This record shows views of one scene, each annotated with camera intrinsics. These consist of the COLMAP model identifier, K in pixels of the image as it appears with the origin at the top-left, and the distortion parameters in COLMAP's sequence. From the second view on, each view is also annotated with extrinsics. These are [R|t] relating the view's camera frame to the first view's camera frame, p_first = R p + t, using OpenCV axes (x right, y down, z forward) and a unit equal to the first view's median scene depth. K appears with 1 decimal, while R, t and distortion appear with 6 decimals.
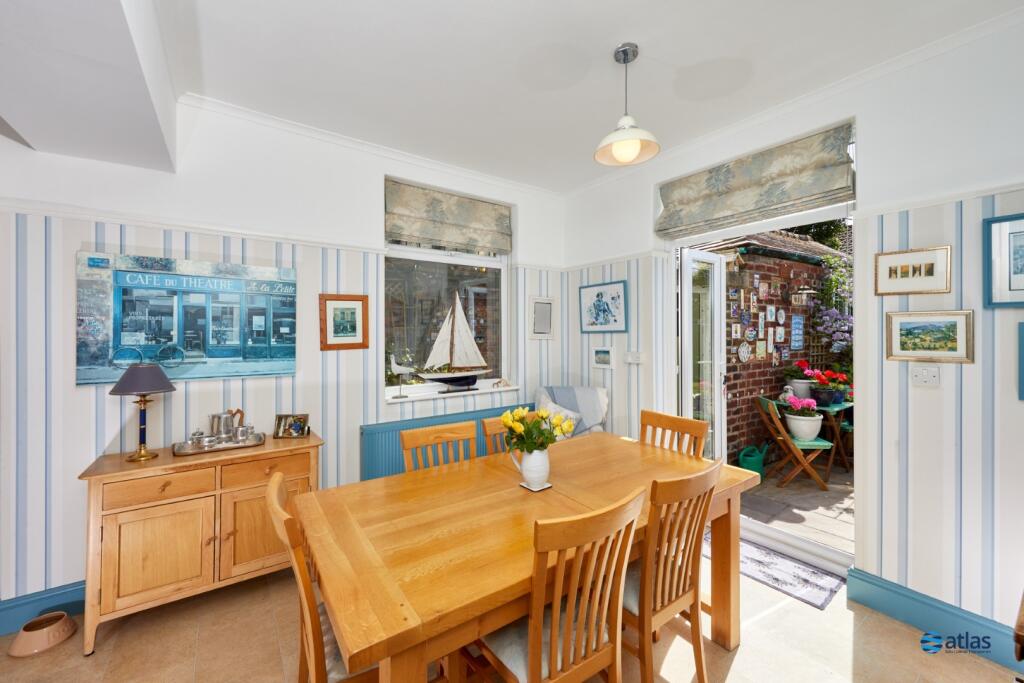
lens RADIAL K [[406.9, 0, 517.2], [0, 406.9, 332.1], [0, 0, 1]] dist [0.002732, -0.000094]
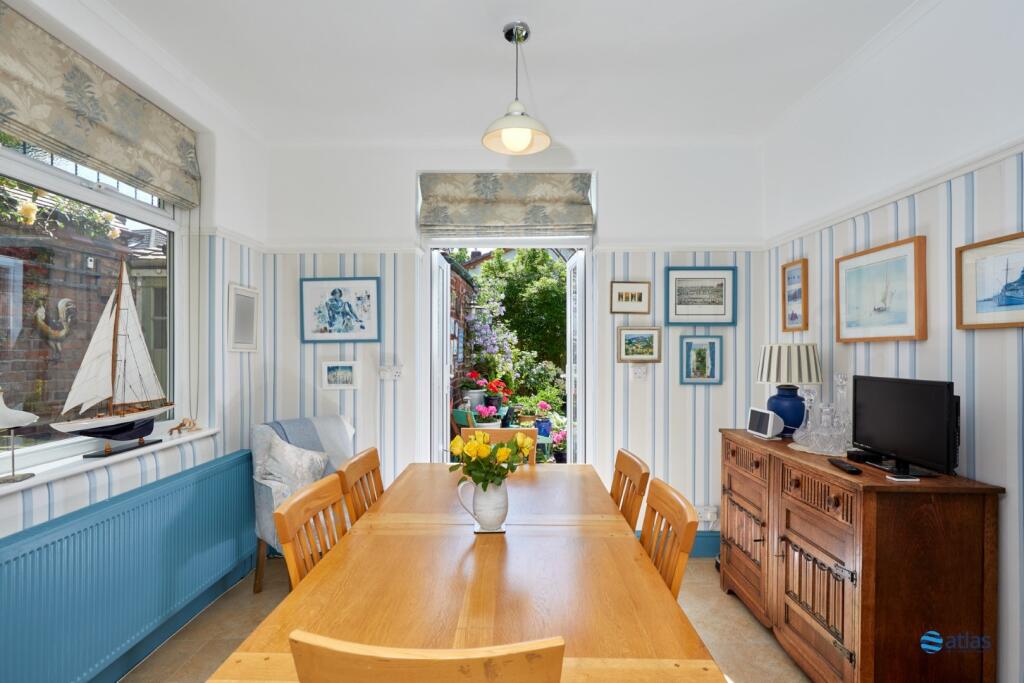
lens RADIAL K [[499.2, 0, 520.6], [0, 499.2, 344.7], [0, 0, 1]] dist [0.003218, -0.000524]
pose [[0.580898, 0.006216, 0.813952, -0.381166], [0.001285, 0.999963, -0.008553, 0.014933], [-0.813975, 0.006014, 0.580869, 0.204938]]
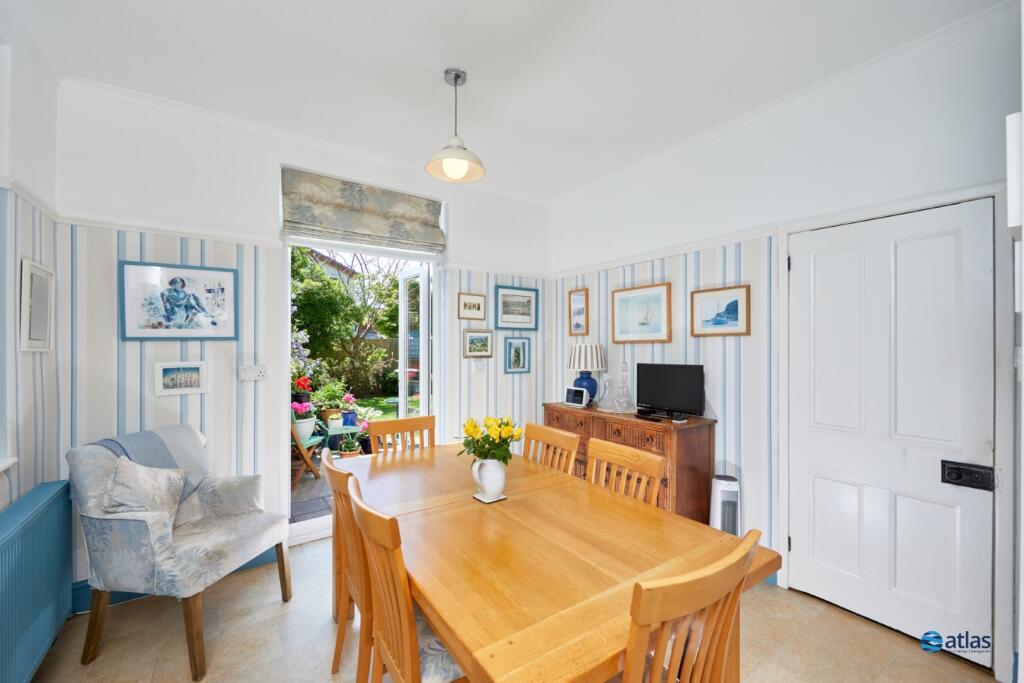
lens RADIAL K [[406.9, 0, 519.5], [0, 406.9, 346.6], [0, 0, 1]] dist [0.002732, -0.000094]
pose [[0.007324, -0.000319, 0.999973, -0.480147], [0.002004, 0.999998, 0.000305, 0.013579], [-0.999971, 0.002001, 0.007325, 0.491081]]
